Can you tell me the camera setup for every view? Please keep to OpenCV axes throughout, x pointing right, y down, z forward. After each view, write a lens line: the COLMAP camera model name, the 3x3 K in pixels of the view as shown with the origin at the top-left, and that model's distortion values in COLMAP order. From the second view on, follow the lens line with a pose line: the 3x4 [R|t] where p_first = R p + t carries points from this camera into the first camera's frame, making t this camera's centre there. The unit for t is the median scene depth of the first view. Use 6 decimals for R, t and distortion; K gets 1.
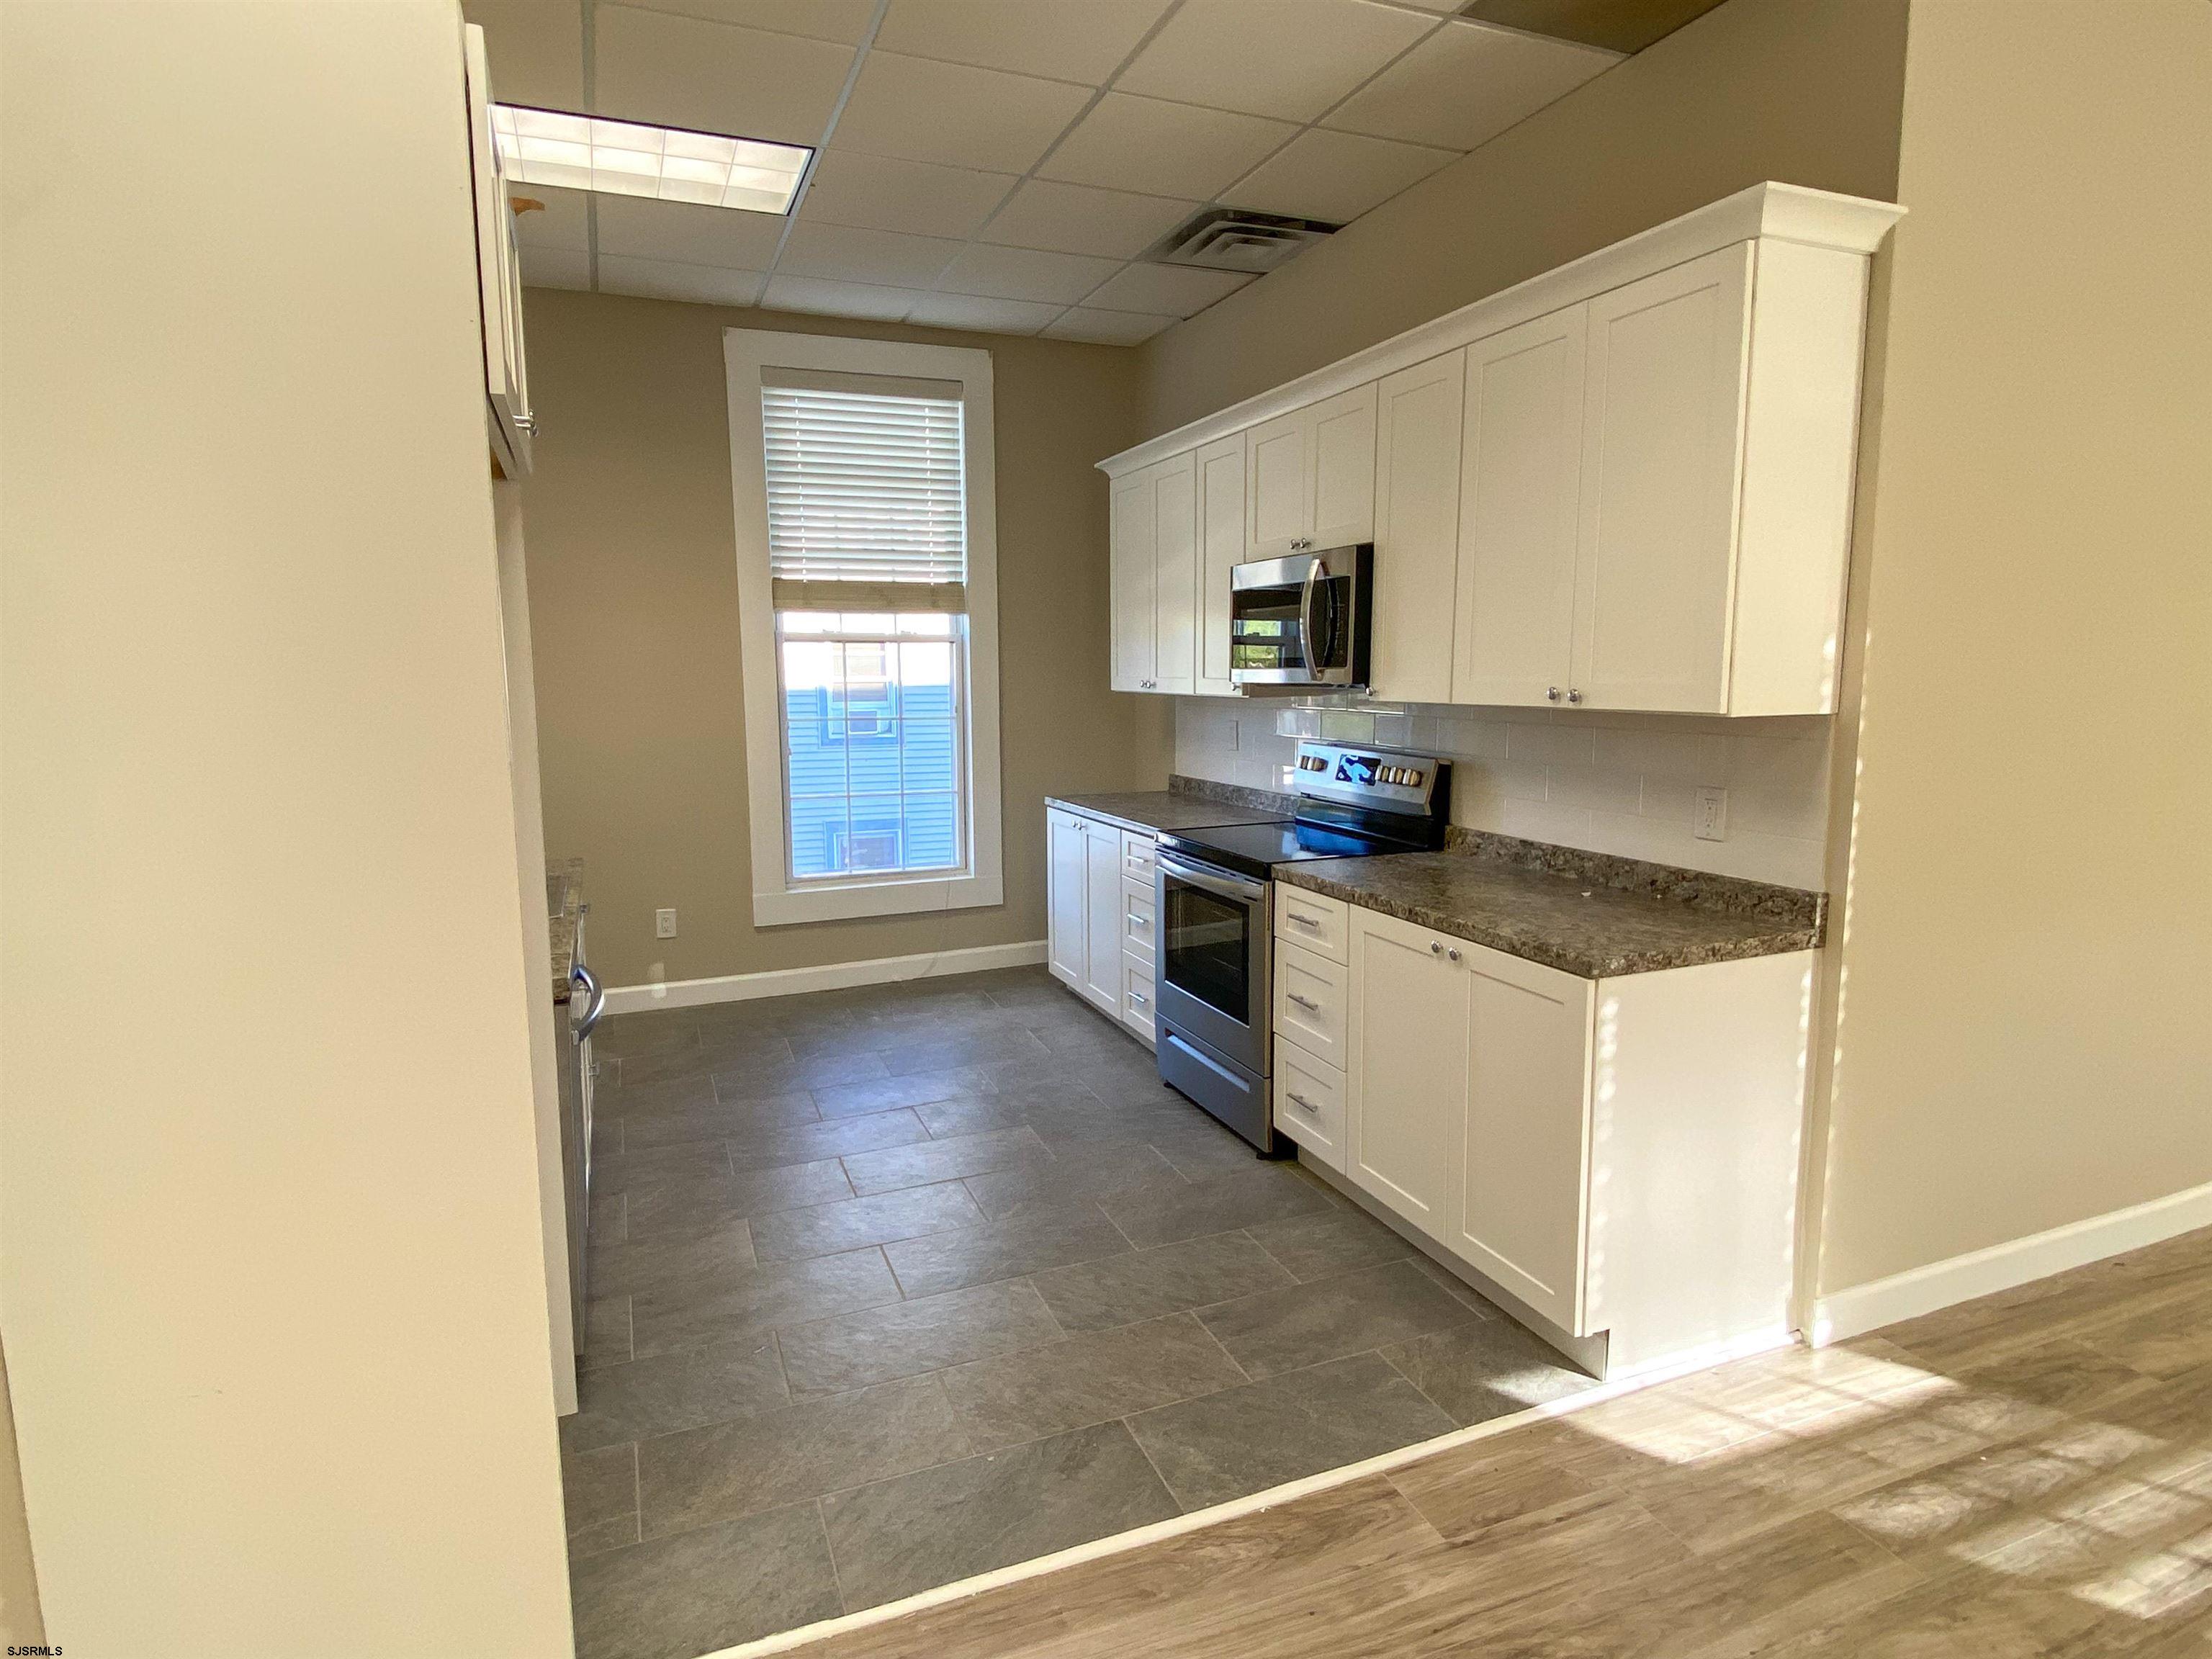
lens RADIAL K [[1212.6, 0, 1107.7], [0, 1212.6, 823.7], [0, 0, 1]] dist [0.064985, -0.060304]
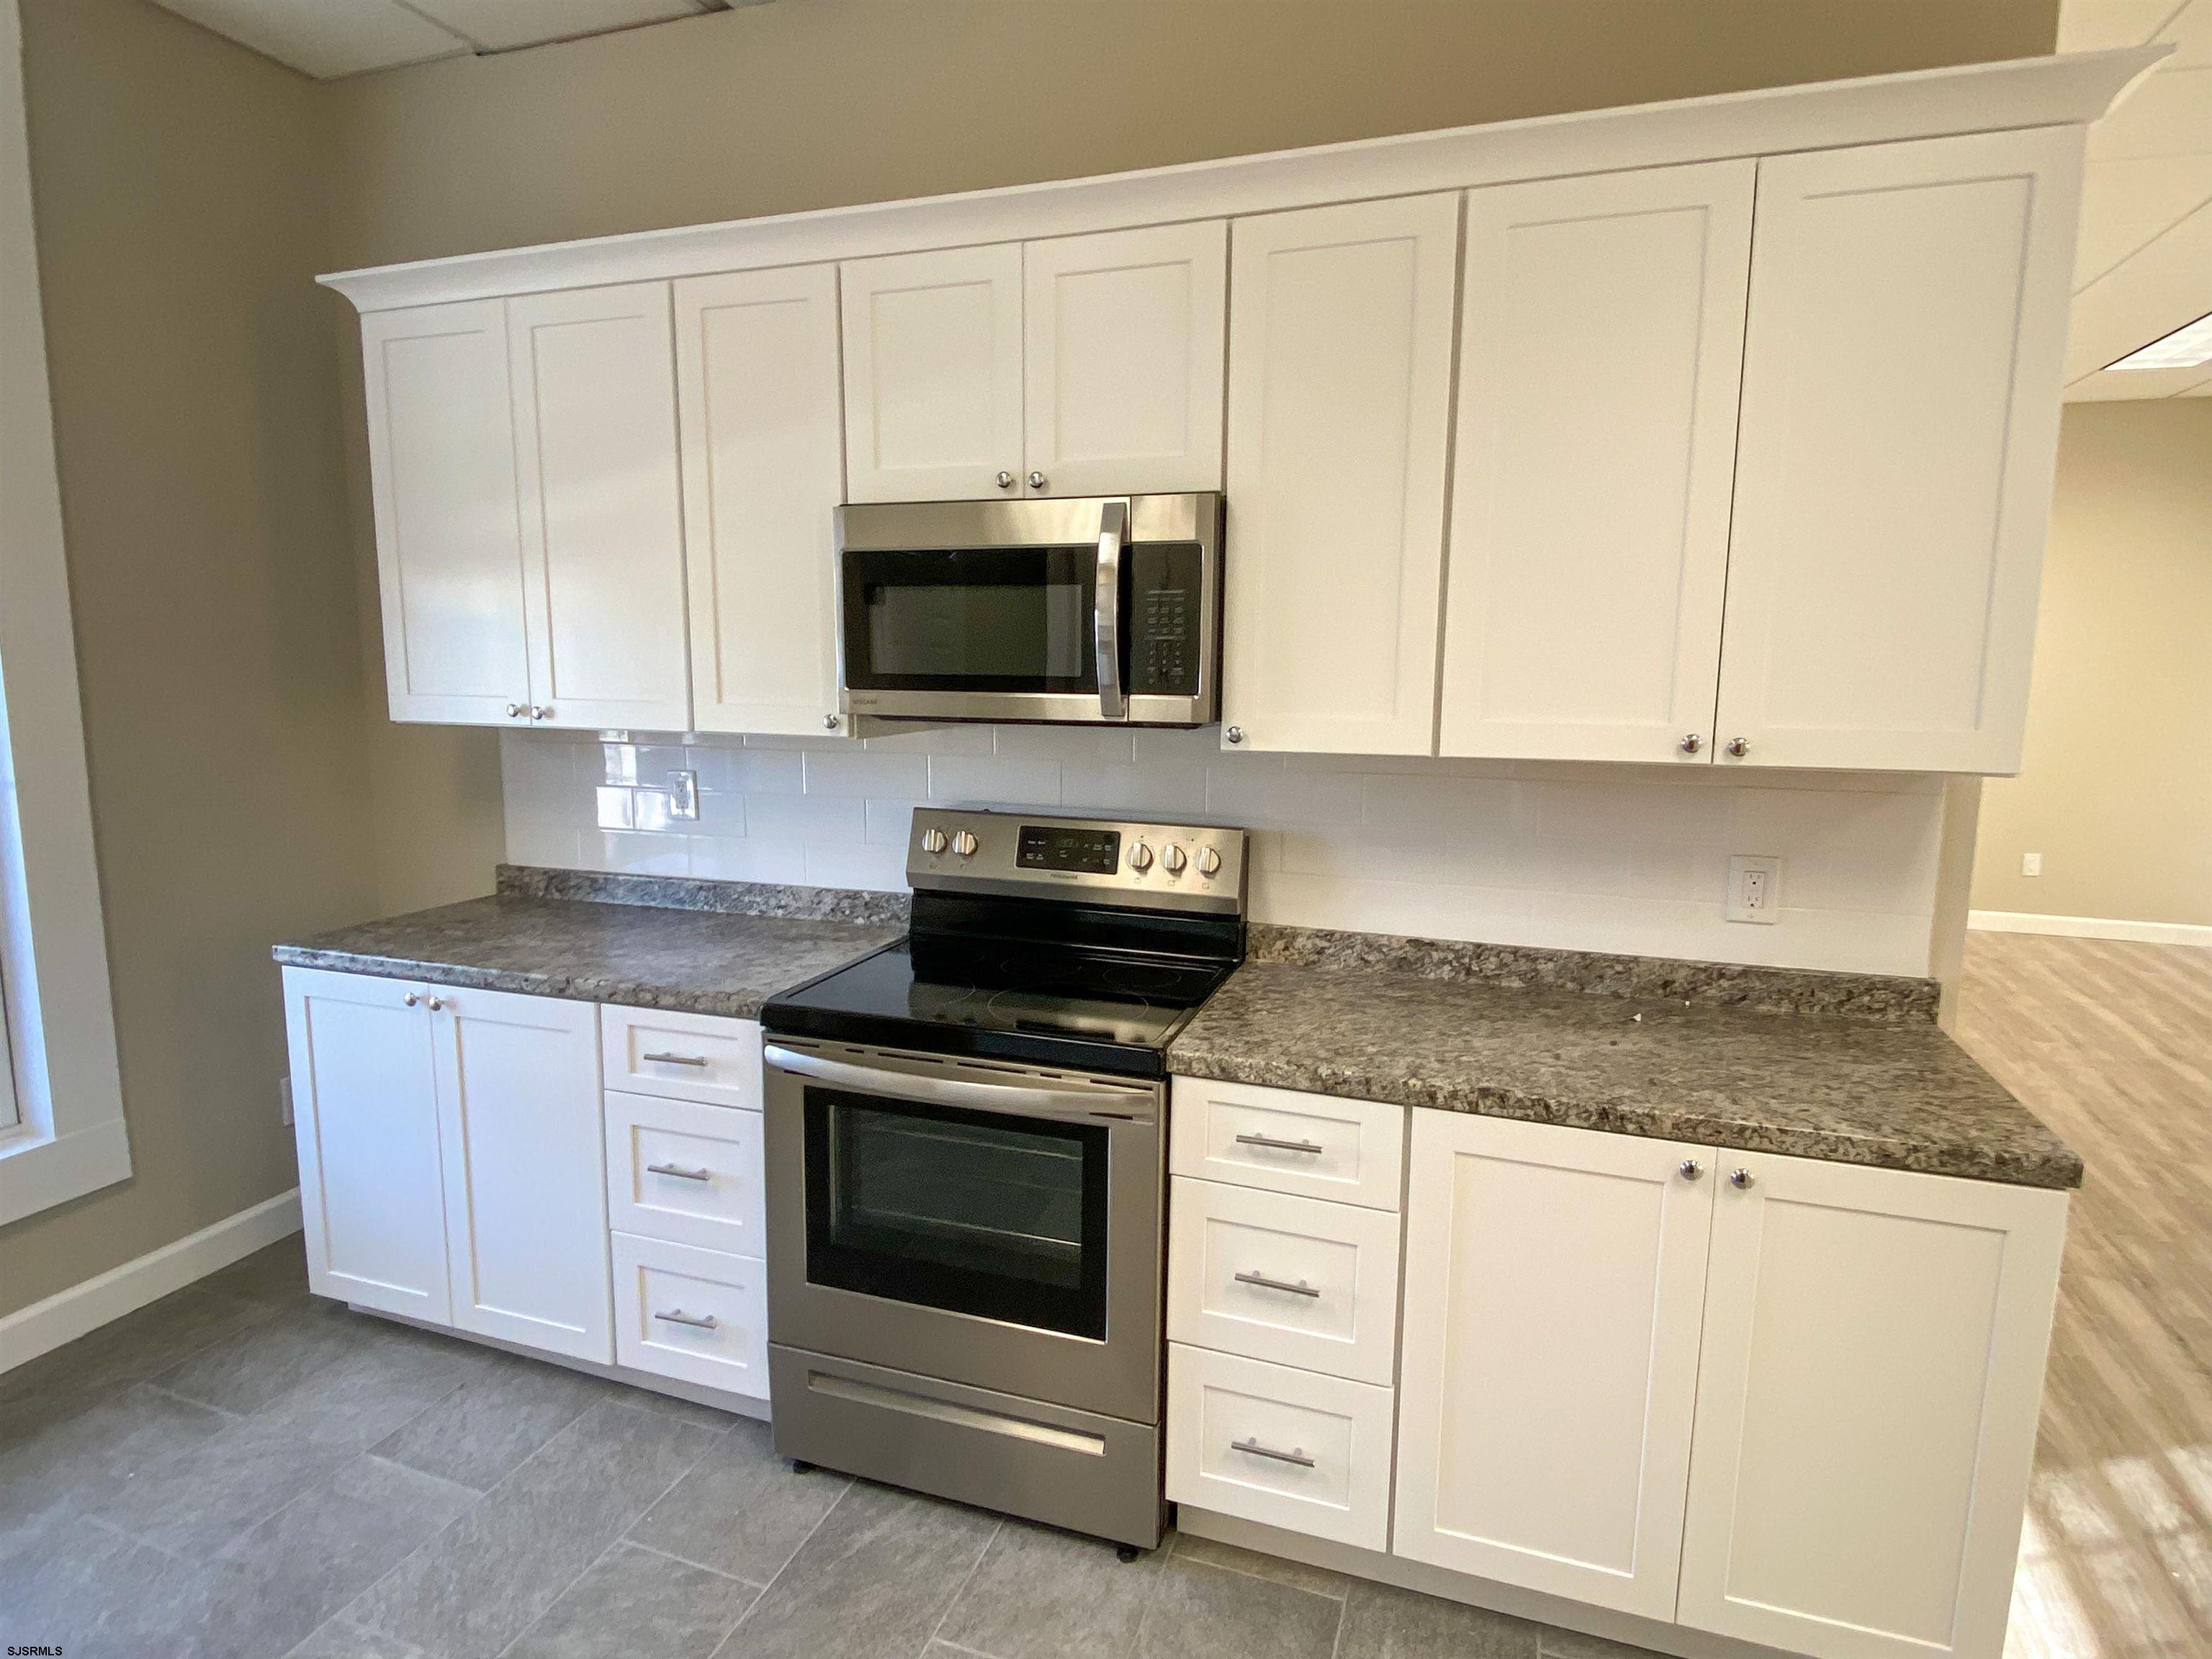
lens RADIAL K [[1212.6, 0, 1107.7], [0, 1212.6, 823.7], [0, 0, 1]] dist [0.064985, -0.060304]
pose [[0.665335, -0.089501, 0.741161, -0.288477], [0.084366, 0.995442, 0.044472, -0.097366], [-0.741763, 0.032940, 0.669853, 0.642303]]
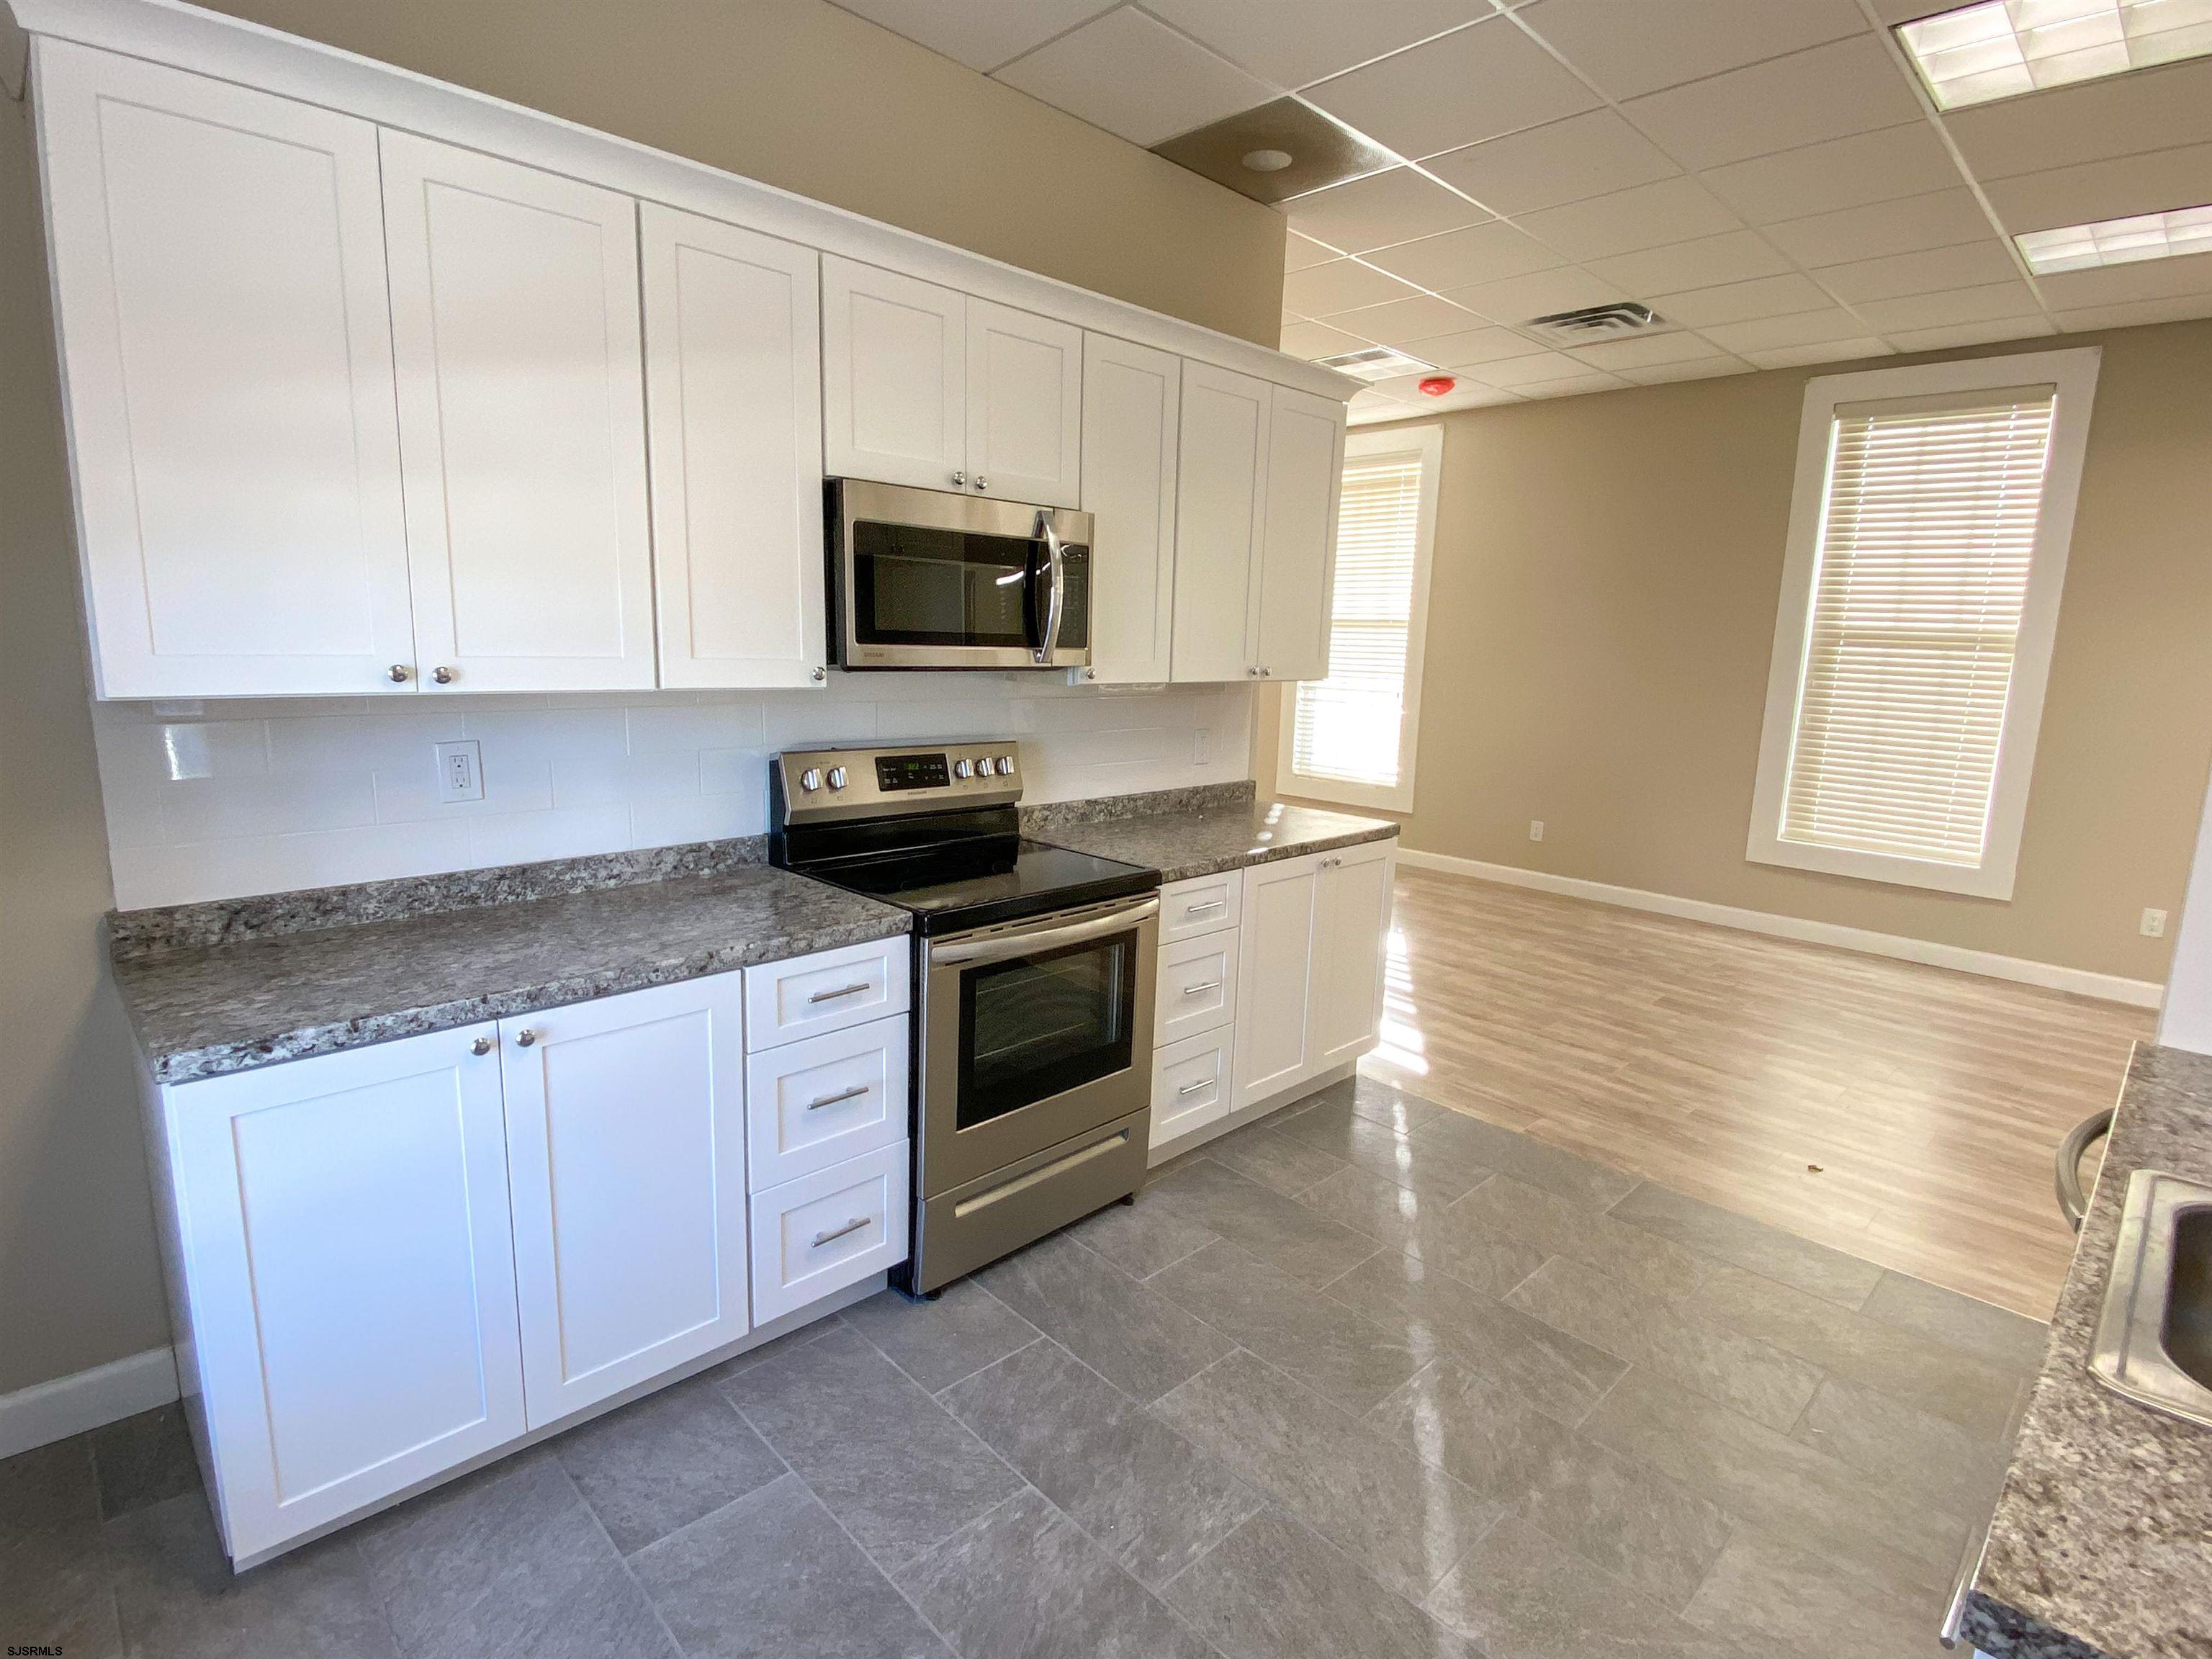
lens RADIAL K [[1103.0, 0, 1108.0], [0, 1103.0, 822.5], [0, 0, 1]] dist [0.030570, -0.028814]
pose [[-0.383314, -0.157877, 0.910025, -0.585592], [0.095604, 0.973208, 0.209108, -0.174218], [-0.918657, 0.167156, -0.357950, 1.321751]]
